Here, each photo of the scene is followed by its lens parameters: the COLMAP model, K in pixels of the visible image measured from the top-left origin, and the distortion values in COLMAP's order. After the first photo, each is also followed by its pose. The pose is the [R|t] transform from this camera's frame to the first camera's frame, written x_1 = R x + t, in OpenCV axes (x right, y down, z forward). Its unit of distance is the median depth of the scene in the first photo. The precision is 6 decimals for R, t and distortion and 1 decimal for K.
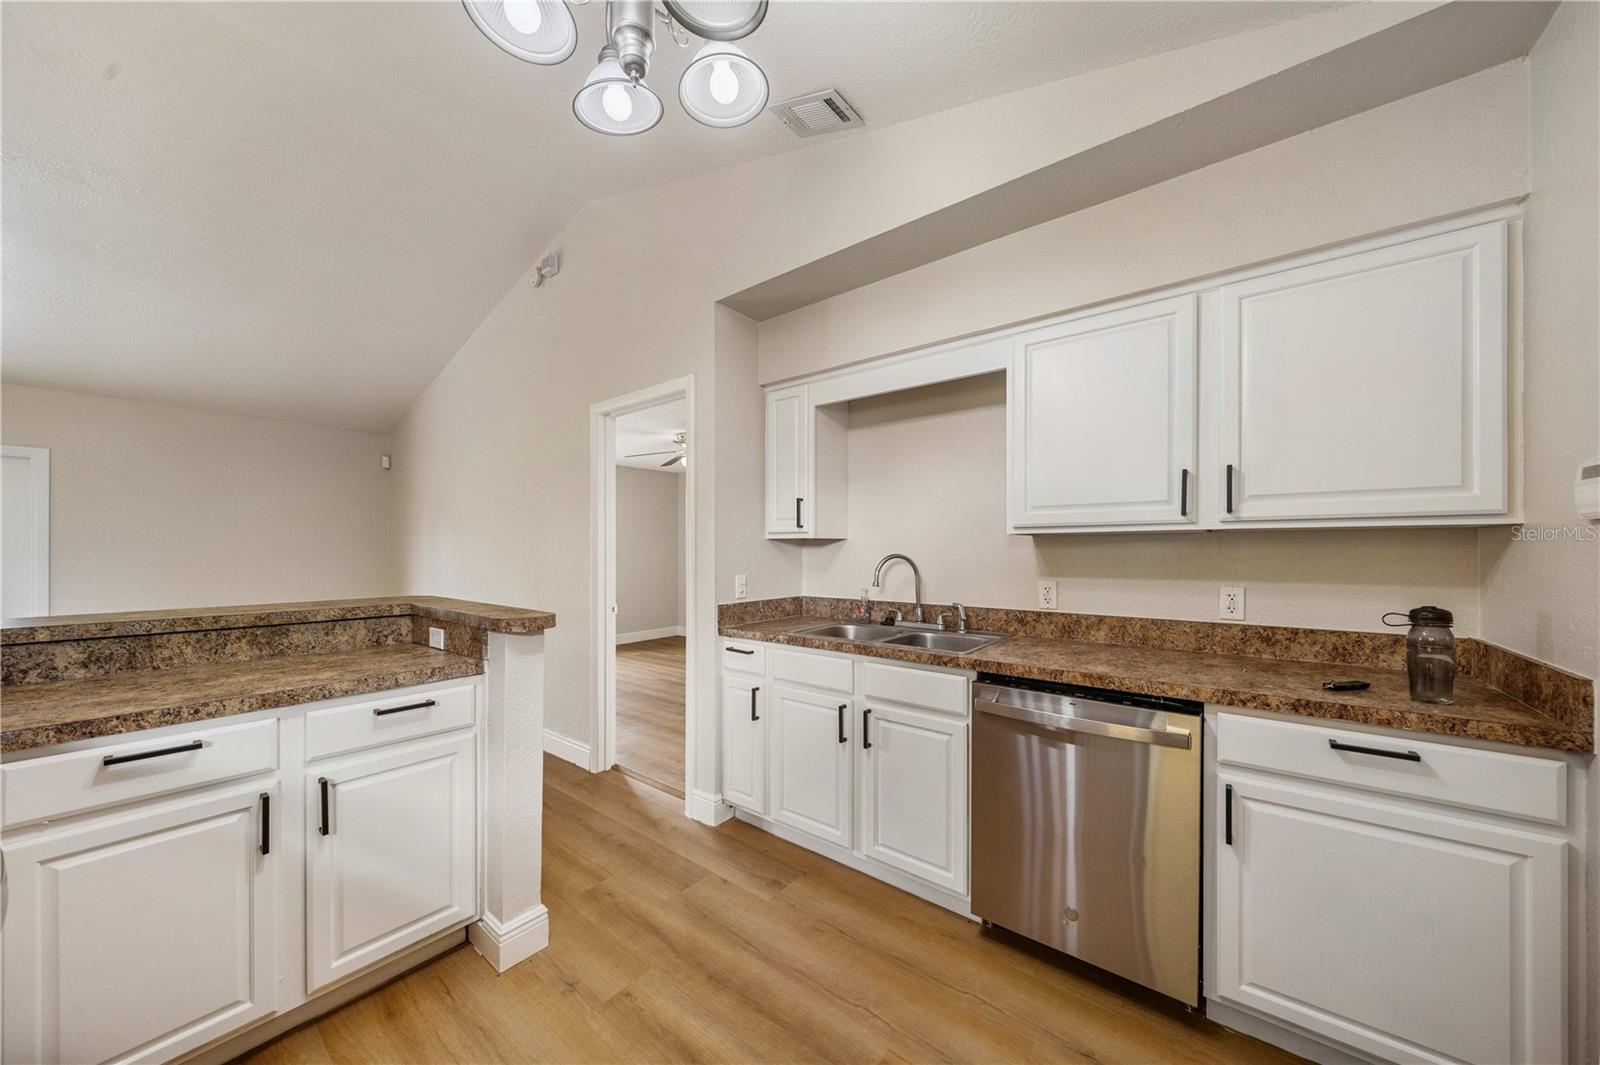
lens RADIAL K [[559.9, 0, 806.4], [0, 559.9, 546.0], [0, 0, 1]] dist [-0.001512, 0.000399]
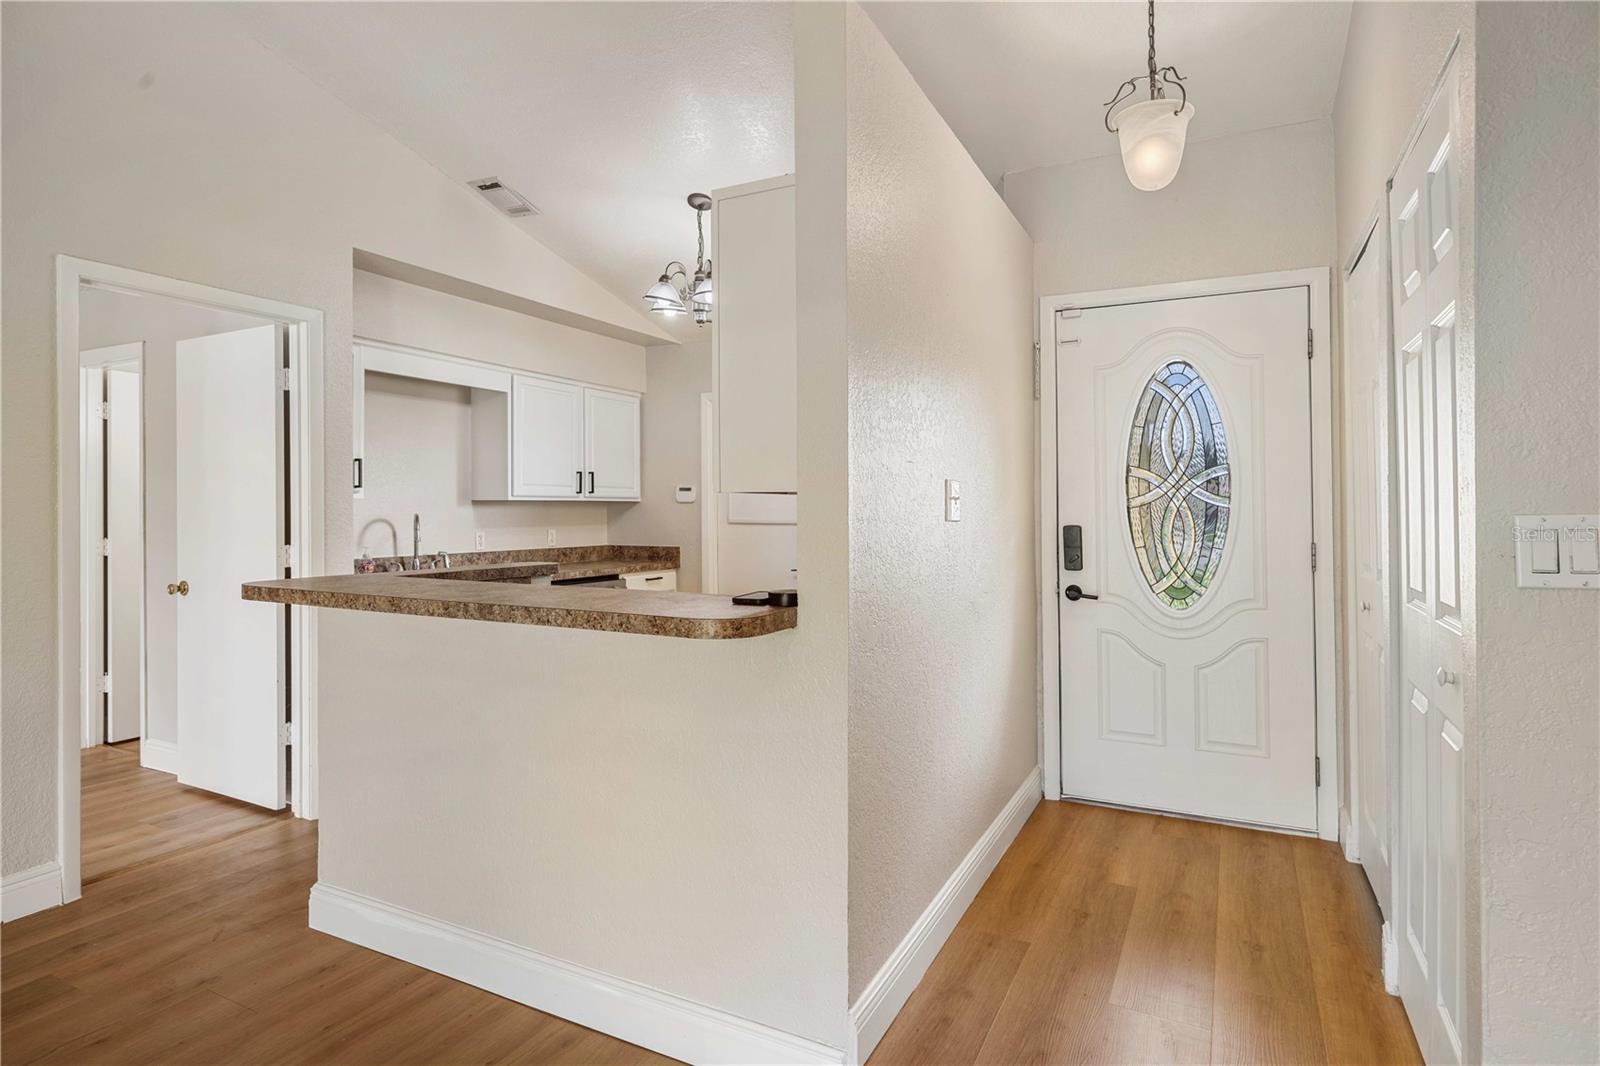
lens RADIAL K [[843.6, 0, 808.6], [0, 843.6, 517.8], [0, 0, 1]] dist [0.005856, 0.000213]
pose [[-0.208937, -0.013201, 0.977840, -2.423226], [-0.004085, 0.999912, 0.012626, -0.007945], [-0.977921, -0.001356, -0.208973, 0.779292]]
